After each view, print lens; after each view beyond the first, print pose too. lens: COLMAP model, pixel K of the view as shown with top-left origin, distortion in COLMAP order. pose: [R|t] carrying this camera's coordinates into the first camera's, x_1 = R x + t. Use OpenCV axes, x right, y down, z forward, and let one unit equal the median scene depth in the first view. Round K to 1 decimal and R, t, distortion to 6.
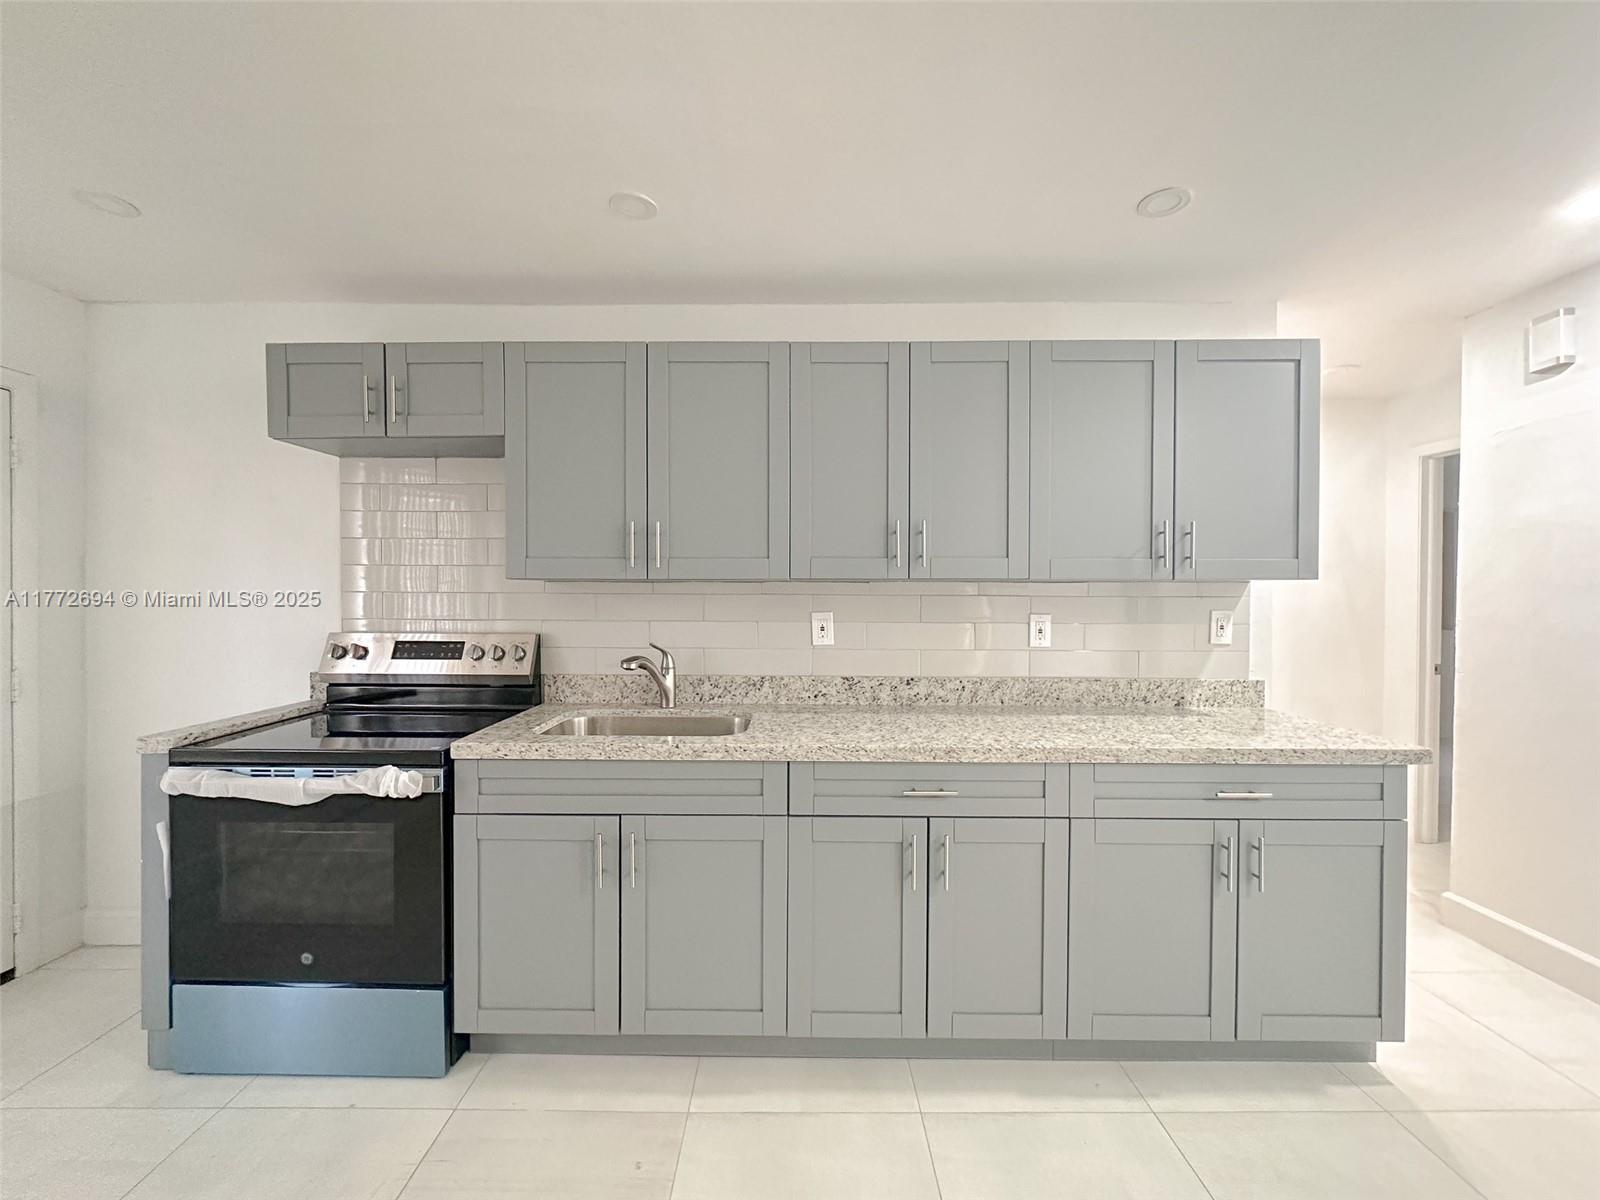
lens RADIAL K [[646.6, 0, 795.2], [0, 646.6, 596.0], [0, 0, 1]] dist [-0.000394, 0.000285]
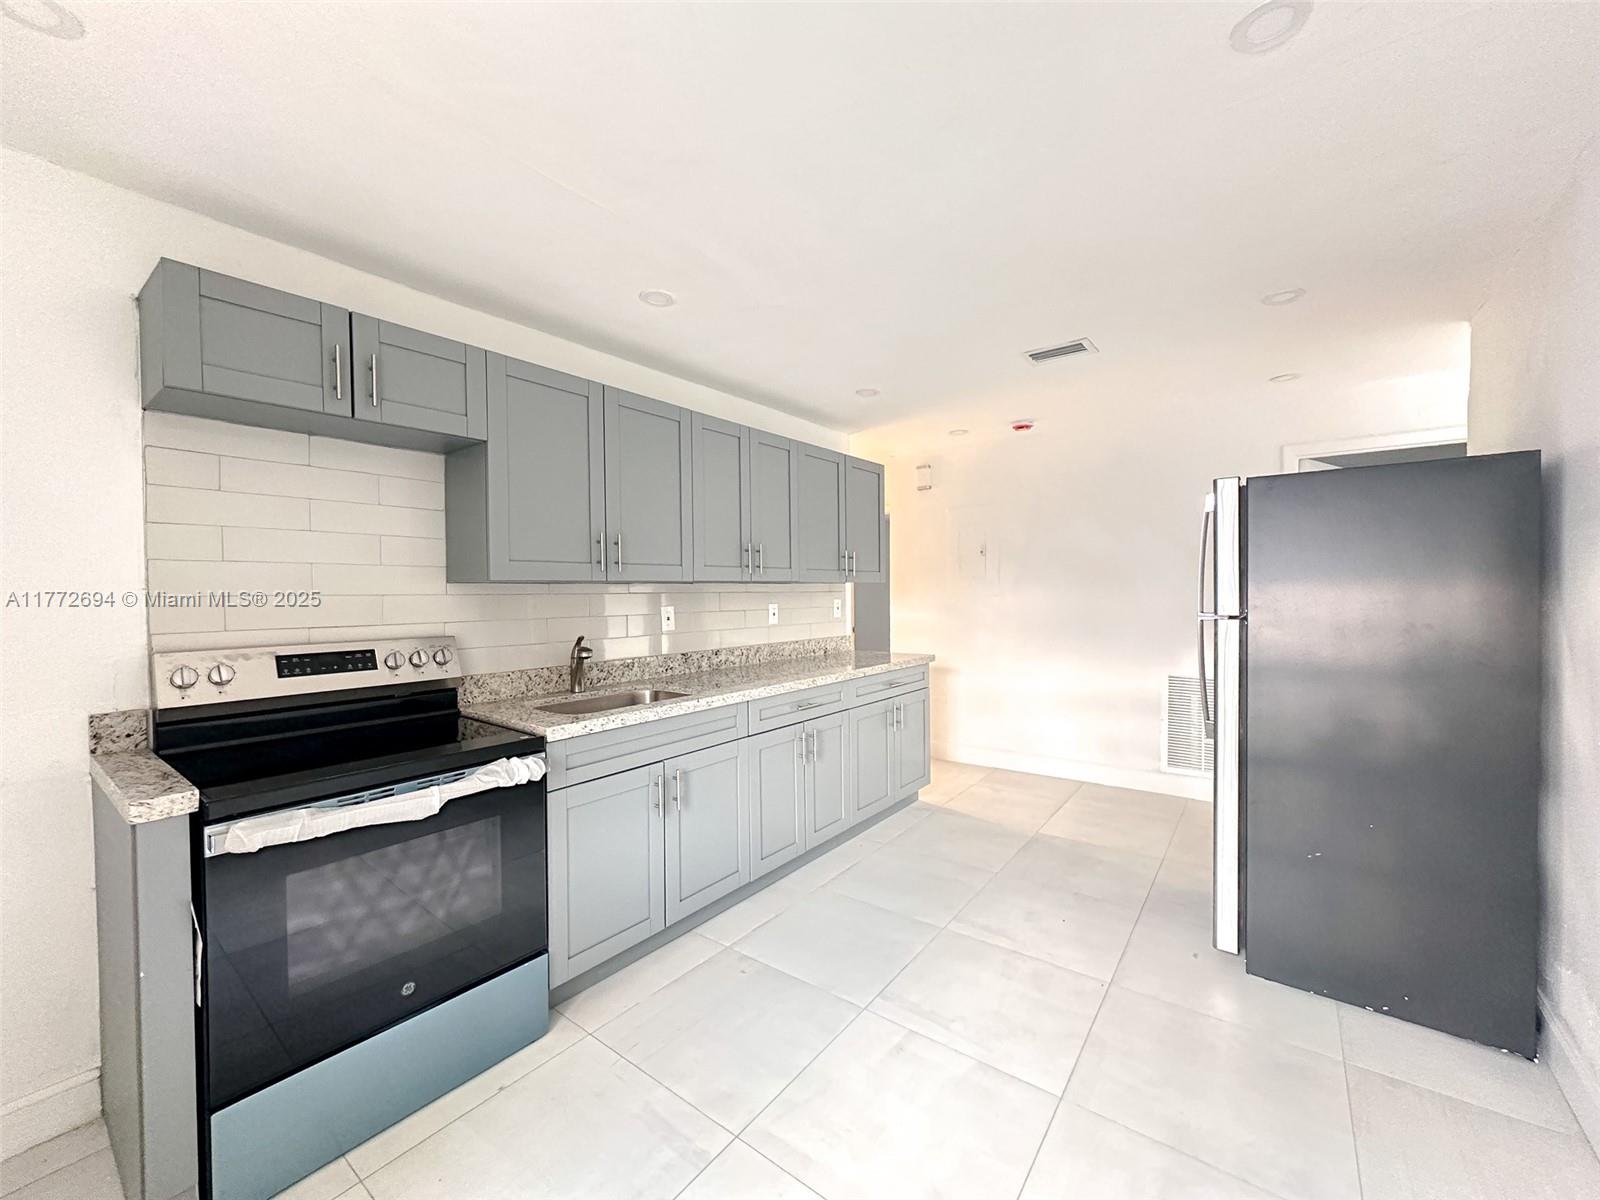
lens RADIAL K [[646.6, 0, 787.1], [0, 646.6, 599.7], [0, 0, 1]] dist [-0.000394, 0.000285]
pose [[0.609848, -0.019853, 0.792269, -0.871325], [0.018901, 0.999766, 0.010503, 0.002522], [-0.792293, 0.008570, 0.610081, -0.001315]]
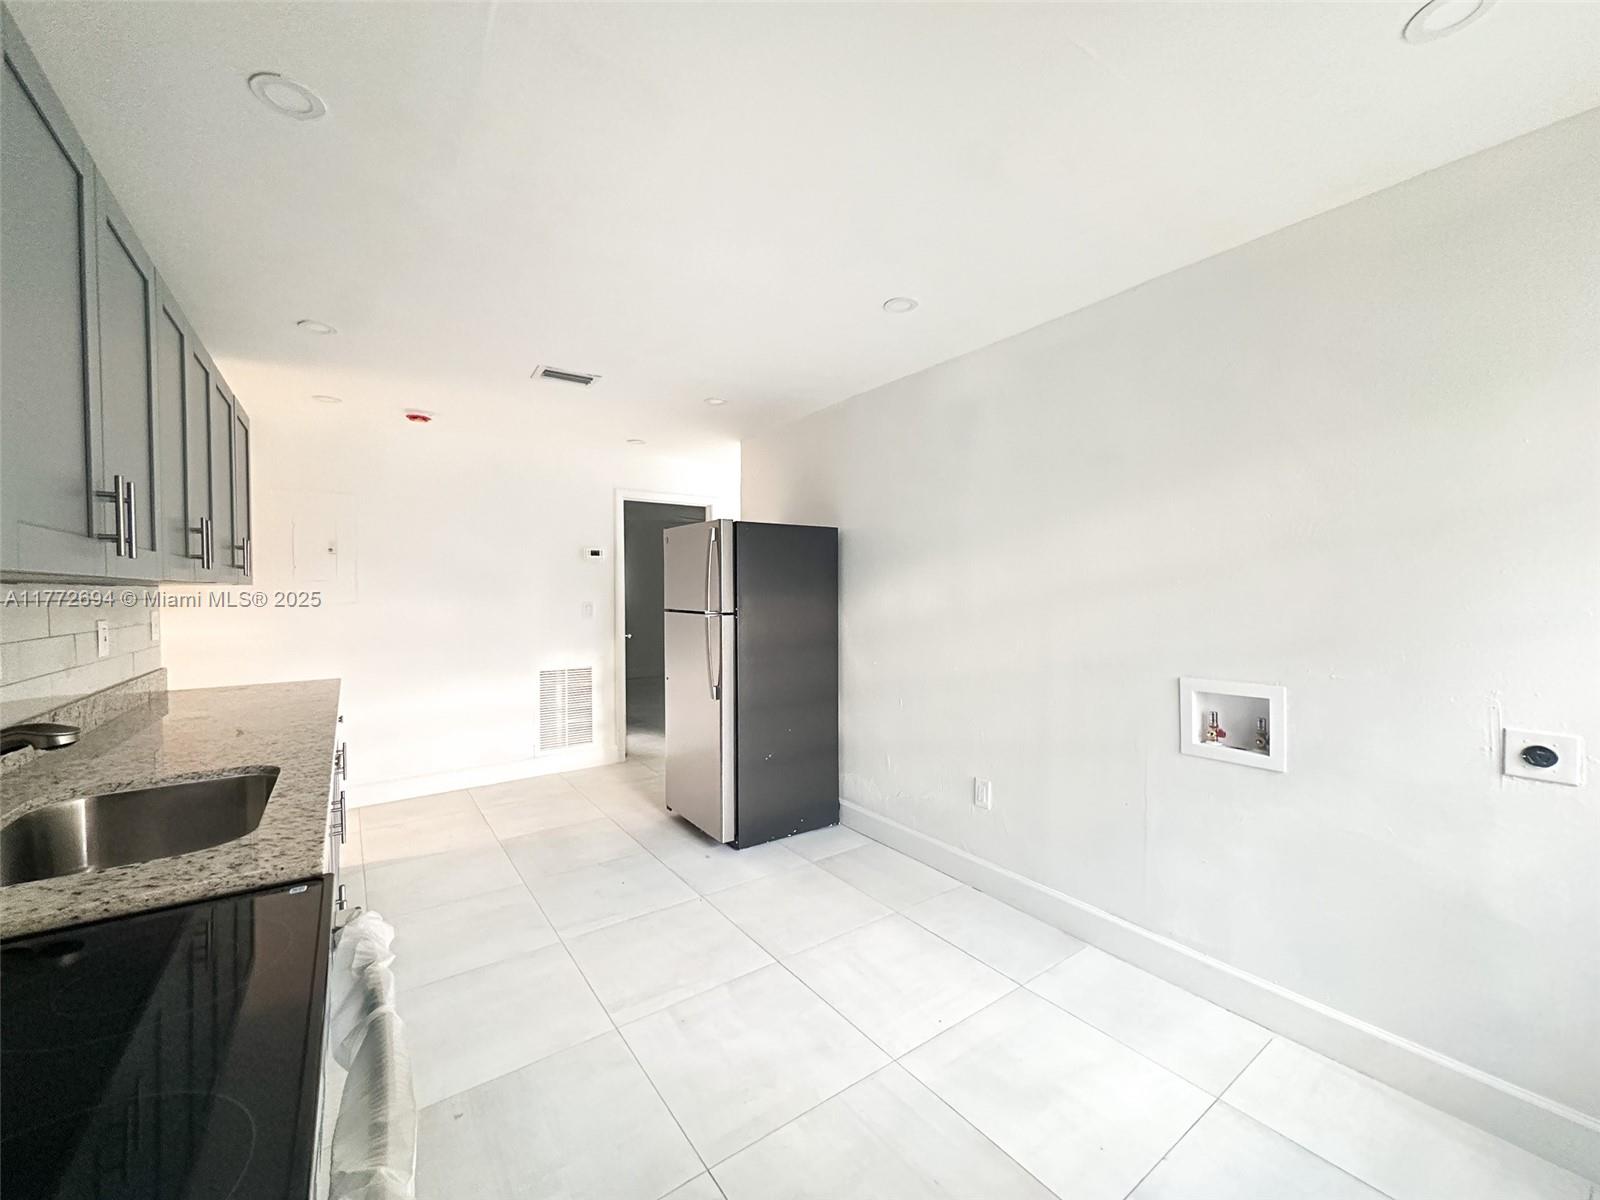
lens RADIAL K [[646.6, 0, 804.9], [0, 646.6, 597.3], [0, 0, 1]] dist [-0.000394, 0.000285]
pose [[-0.590746, -0.009340, 0.806803, -0.951974], [0.011062, 0.999745, 0.019673, -0.011333], [-0.806781, 0.020546, -0.590493, 0.771964]]
